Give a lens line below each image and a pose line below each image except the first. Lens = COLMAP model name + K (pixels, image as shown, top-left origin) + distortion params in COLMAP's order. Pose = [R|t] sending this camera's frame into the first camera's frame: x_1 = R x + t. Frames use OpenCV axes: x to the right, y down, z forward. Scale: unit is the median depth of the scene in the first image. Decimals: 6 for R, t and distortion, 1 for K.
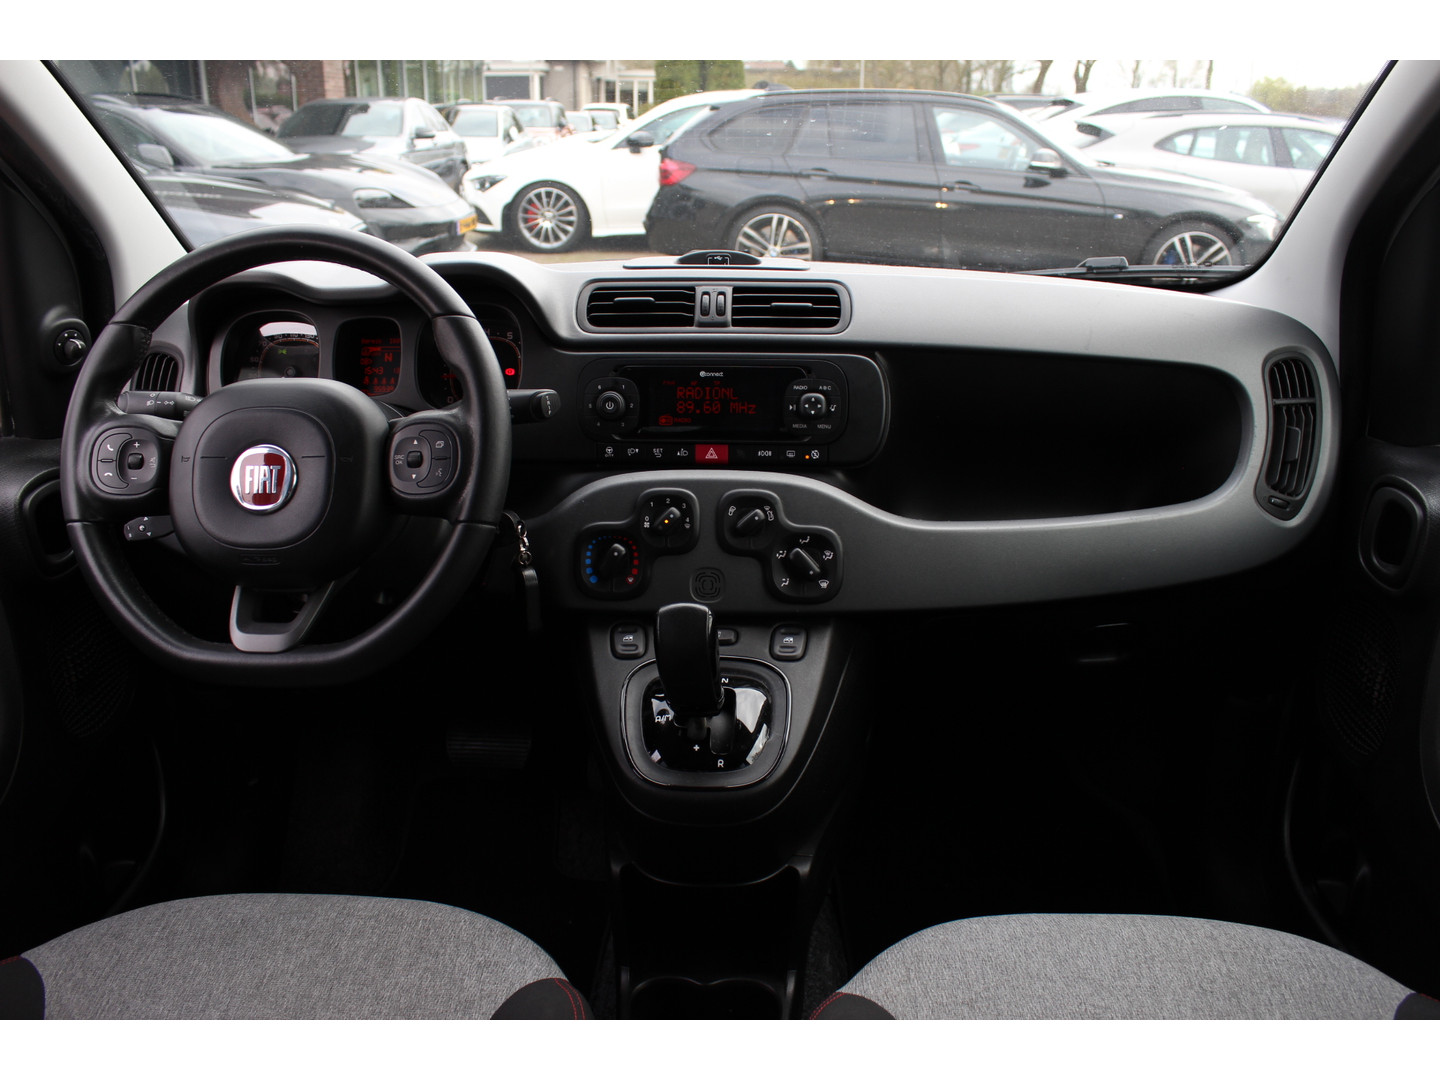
lens RADIAL K [[1187.5, 0, 720.0], [0, 1187.5, 540.0], [0, 0, 1]] dist [-0.177962, 0.169871]
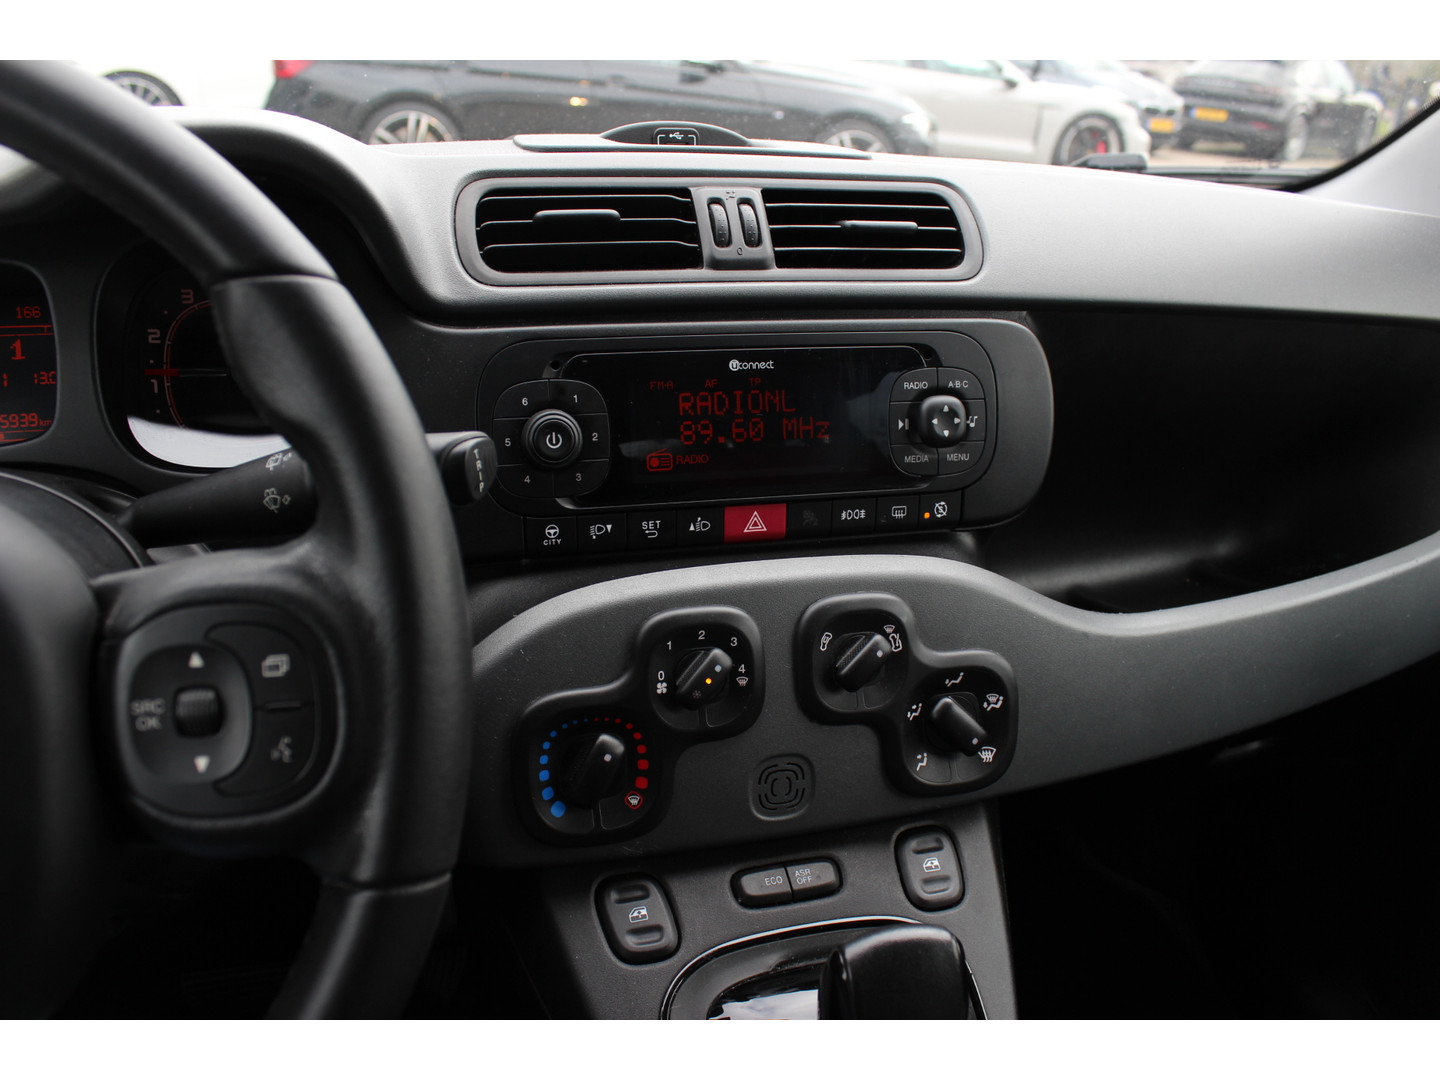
lens RADIAL K [[1187.5, 0, 720.0], [0, 1187.5, 540.0], [0, 0, 1]] dist [-0.177962, 0.169871]
pose [[0.947705, -0.085254, 0.307551, -0.182176], [0.061820, 0.994447, 0.085167, -0.112302], [-0.313104, -0.061700, 0.947713, 0.537795]]
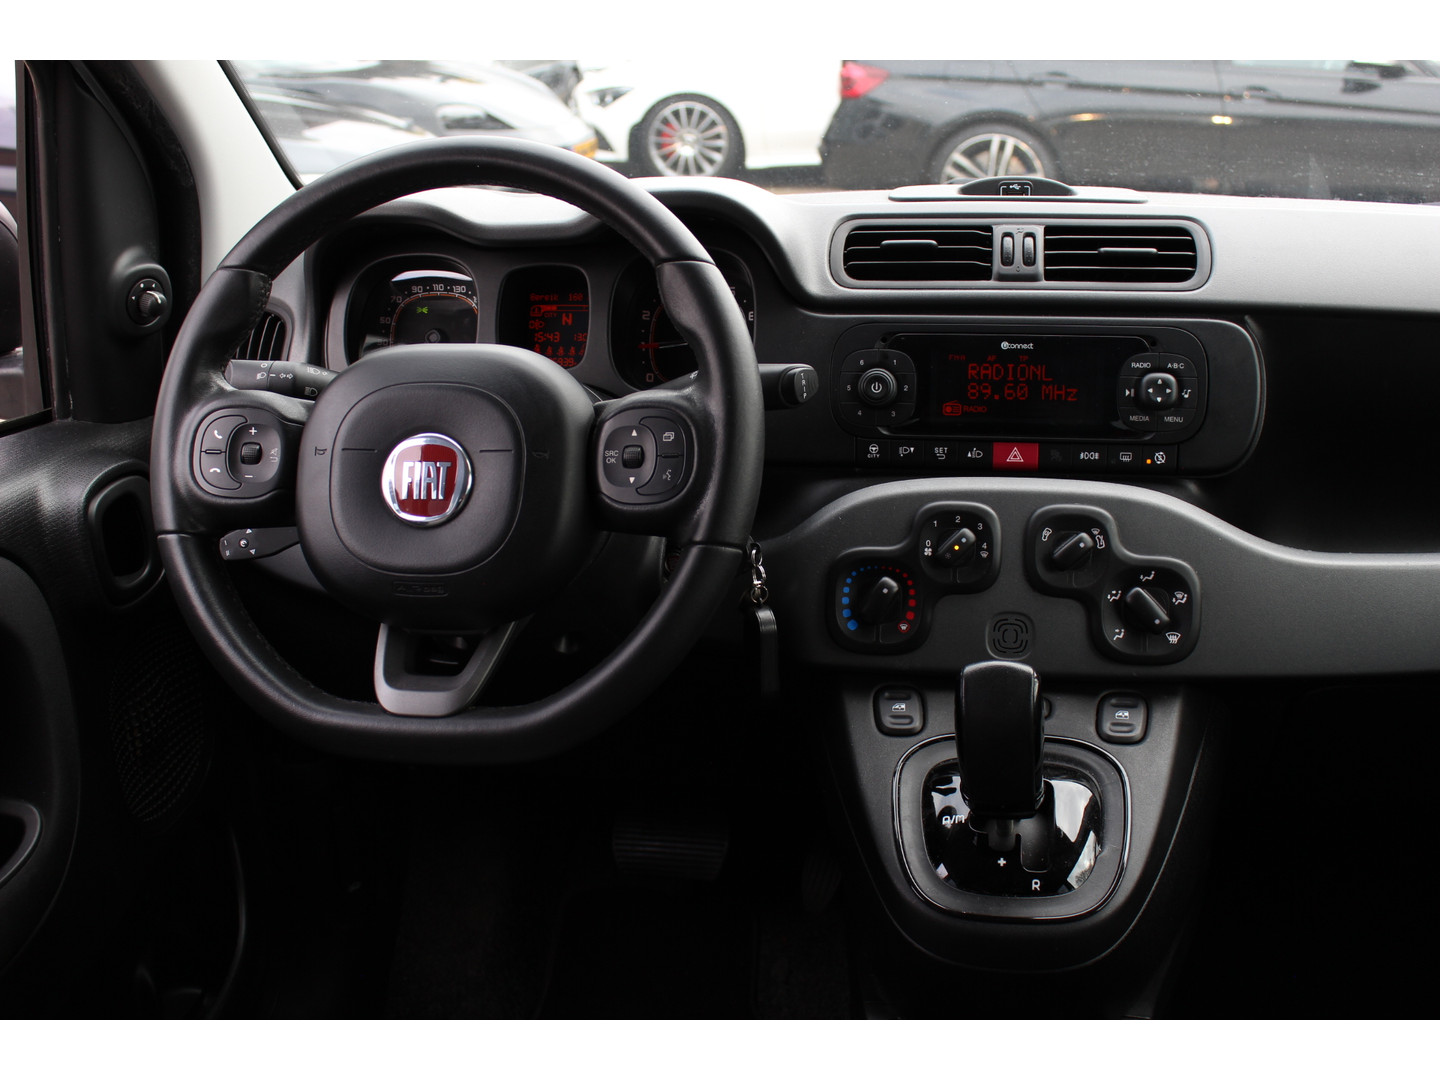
lens RADIAL K [[1578.2, 0, 720.0], [0, 1578.2, 540.0], [0, 0, 1]] dist [-0.121103, 0.152096]
pose [[0.993677, 0.016140, -0.111109, -0.081049], [-0.018419, 0.999640, -0.019518, 0.001246], [0.110754, 0.021441, 0.993617, 0.025000]]
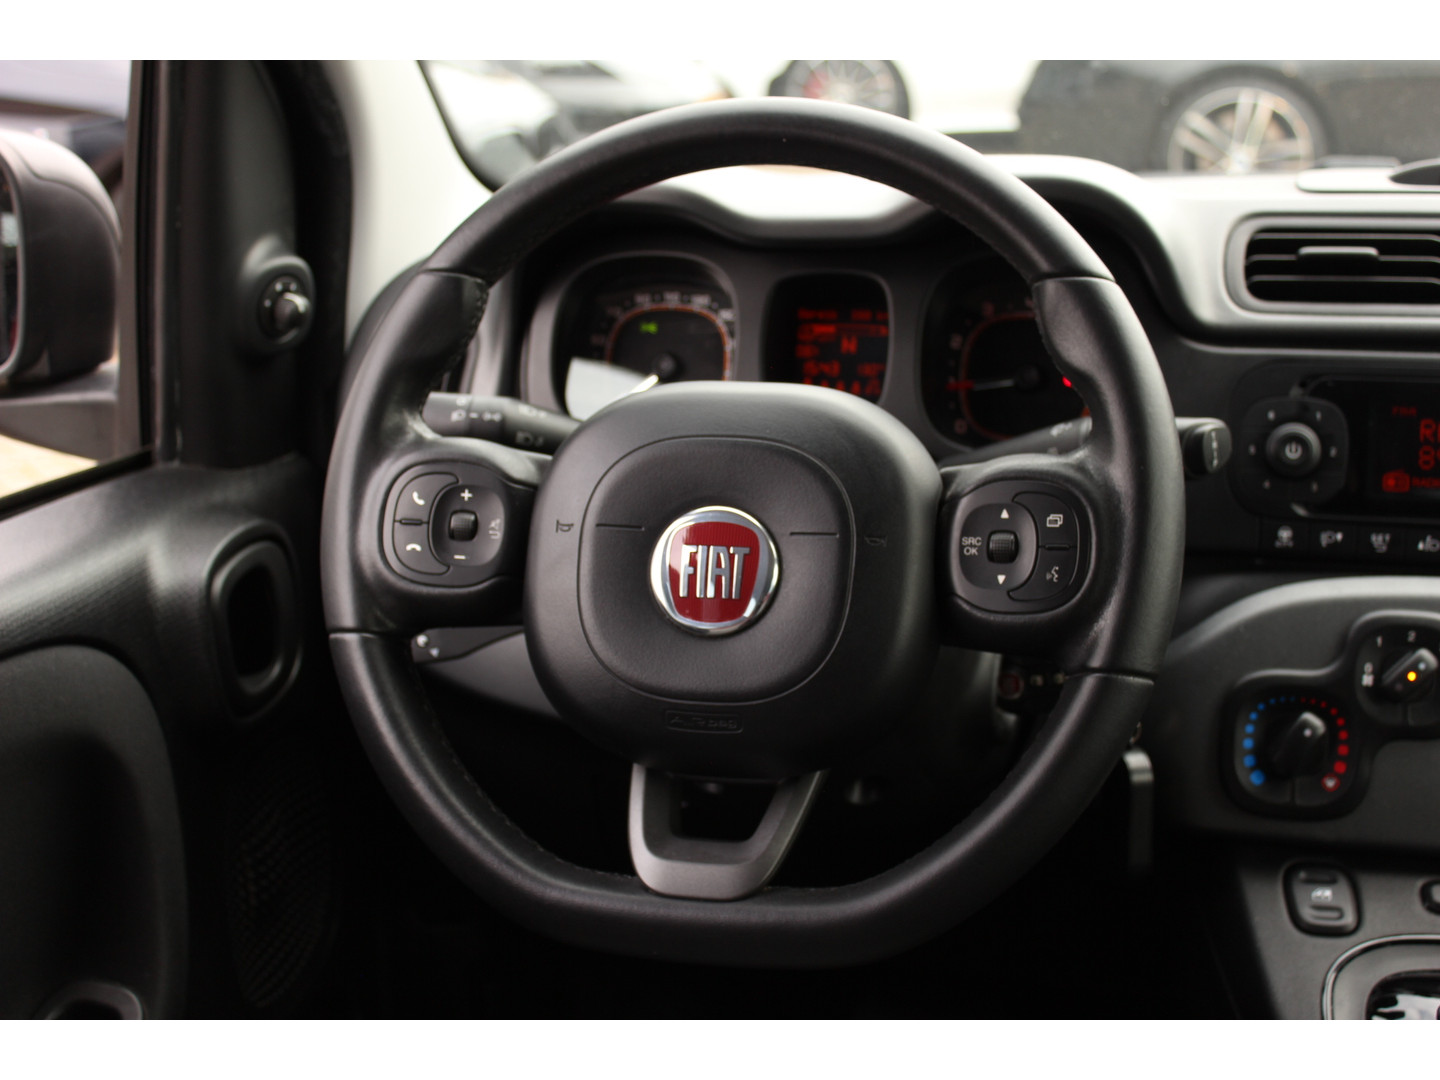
lens RADIAL K [[1997.7, 0, 720.0], [0, 1997.7, 540.0], [0, 0, 1]] dist [-0.032842, 0.011129]
pose [[0.984298, 0.037681, -0.172446, -0.194274], [-0.046431, 0.997816, -0.046992, -0.019877], [0.170299, 0.054261, 0.983897, 0.078437]]
